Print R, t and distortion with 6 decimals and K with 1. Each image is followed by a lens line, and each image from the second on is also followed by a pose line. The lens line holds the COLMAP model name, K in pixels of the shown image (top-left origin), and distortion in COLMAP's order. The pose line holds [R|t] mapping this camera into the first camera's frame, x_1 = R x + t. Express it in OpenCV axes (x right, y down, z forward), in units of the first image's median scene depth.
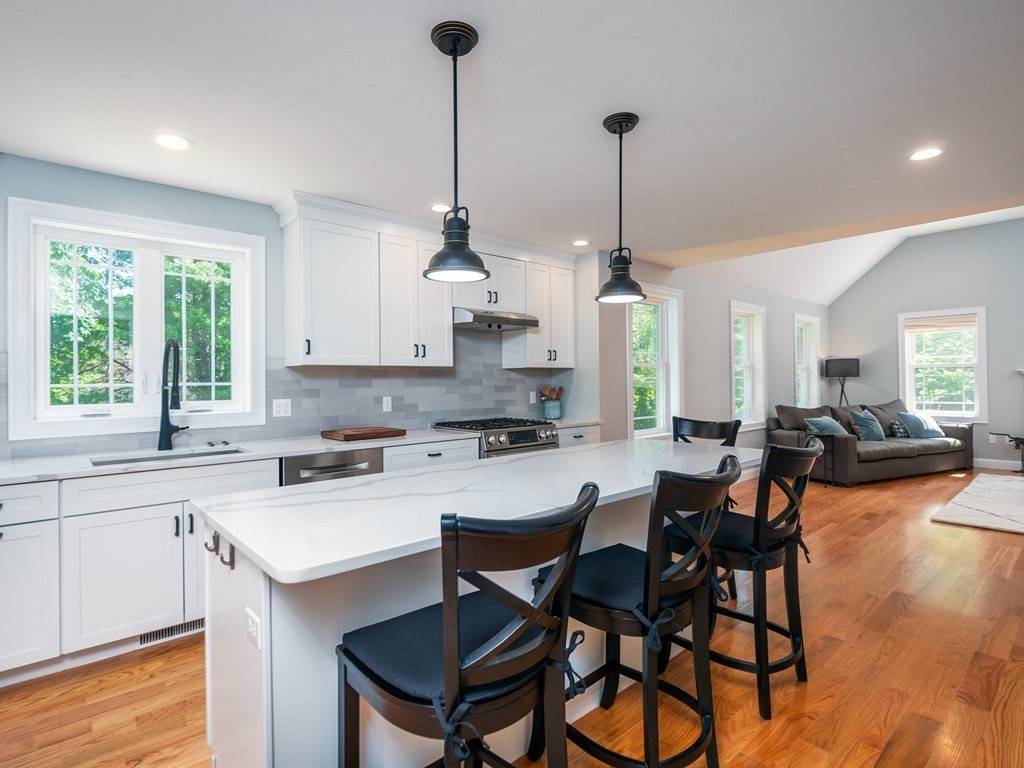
lens RADIAL K [[530.5, 0, 501.5], [0, 530.5, 378.1], [0, 0, 1]] dist [-0.005142, -0.001963]
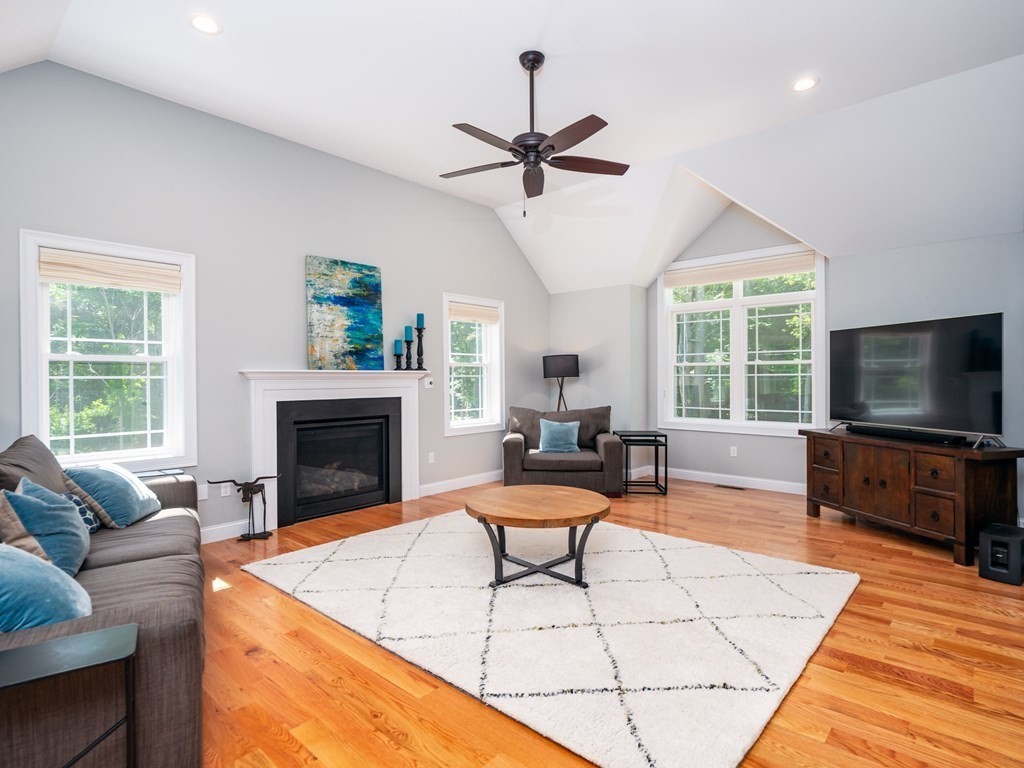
lens RADIAL K [[530.5, 0, 511.1], [0, 530.5, 383.1], [0, 0, 1]] dist [-0.005142, -0.001963]
pose [[-0.107642, 0.003403, 0.994184, 0.599905], [0.000574, 0.999994, -0.003361, 0.001551], [-0.994190, 0.000209, -0.107644, 1.332358]]
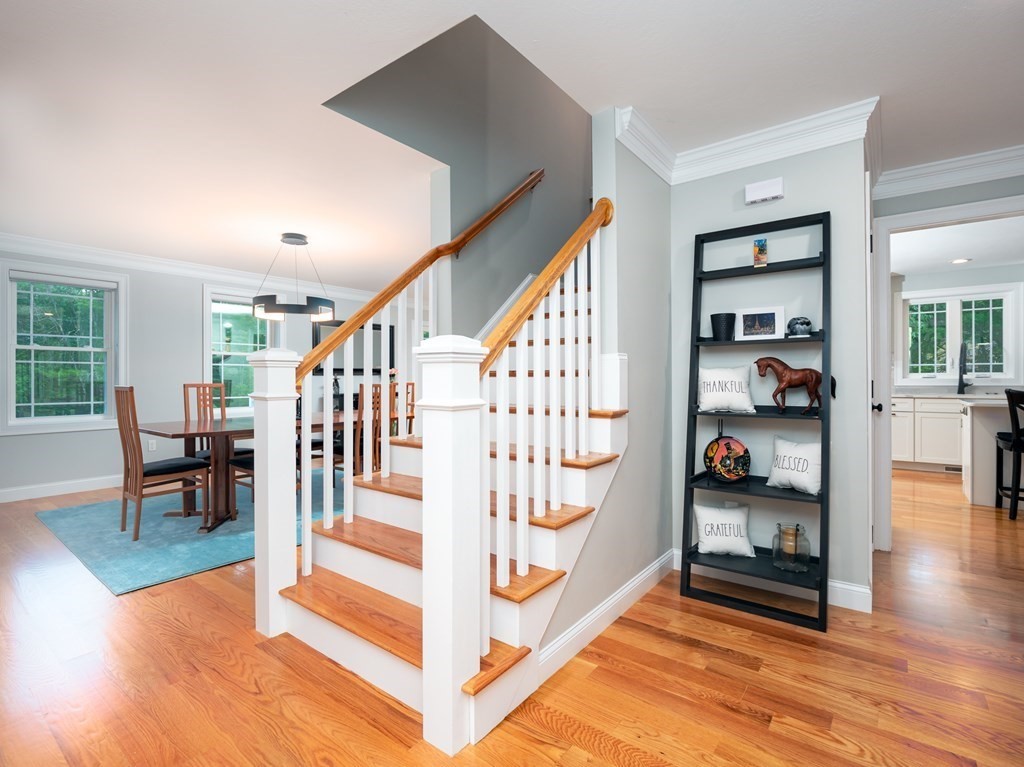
lens RADIAL K [[494.6, 0, 515.2], [0, 494.6, 375.6], [0, 0, 1]] dist [-0.016297, 0.000501]
pose [[0.207855, 0.009359, -0.978115, 0.707285], [0.018415, 0.999740, 0.013479, -0.001178], [0.977986, -0.020814, 0.207628, -0.903353]]
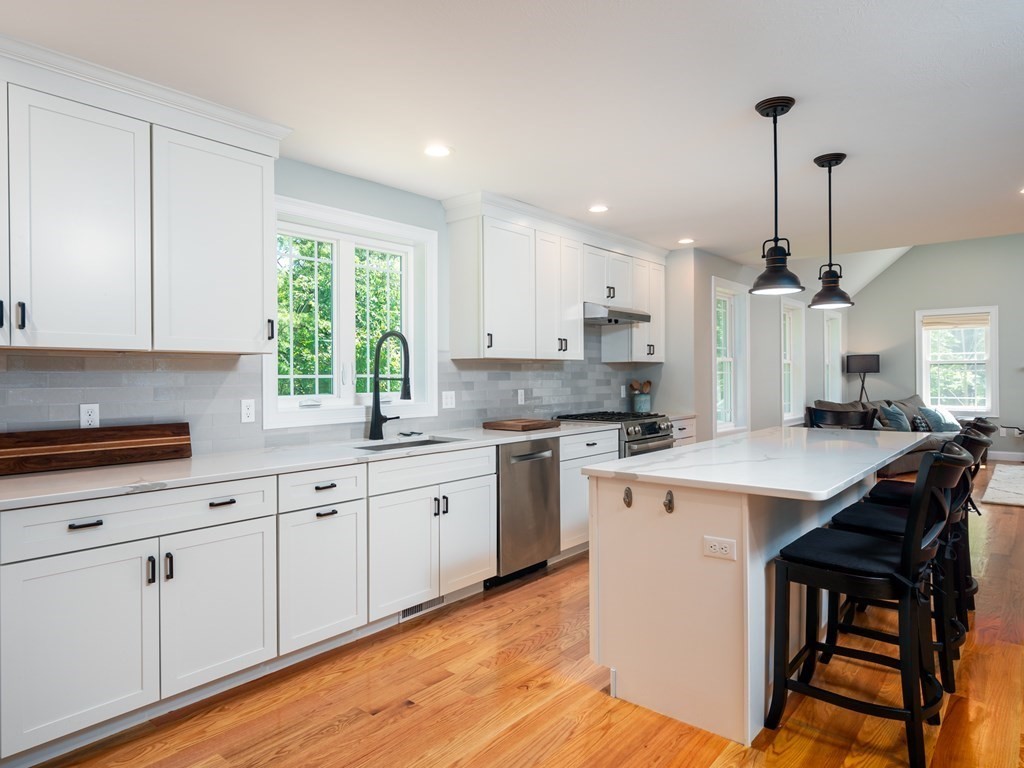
lens RADIAL K [[633.0, 0, 508.2], [0, 633.0, 376.7], [0, 0, 1]] dist [0.004742, 0.001663]
pose [[0.988839, 0.003817, 0.148938, -0.424570], [-0.004706, 0.999973, 0.005622, 0.004132], [-0.148912, -0.006260, 0.988831, -0.191145]]
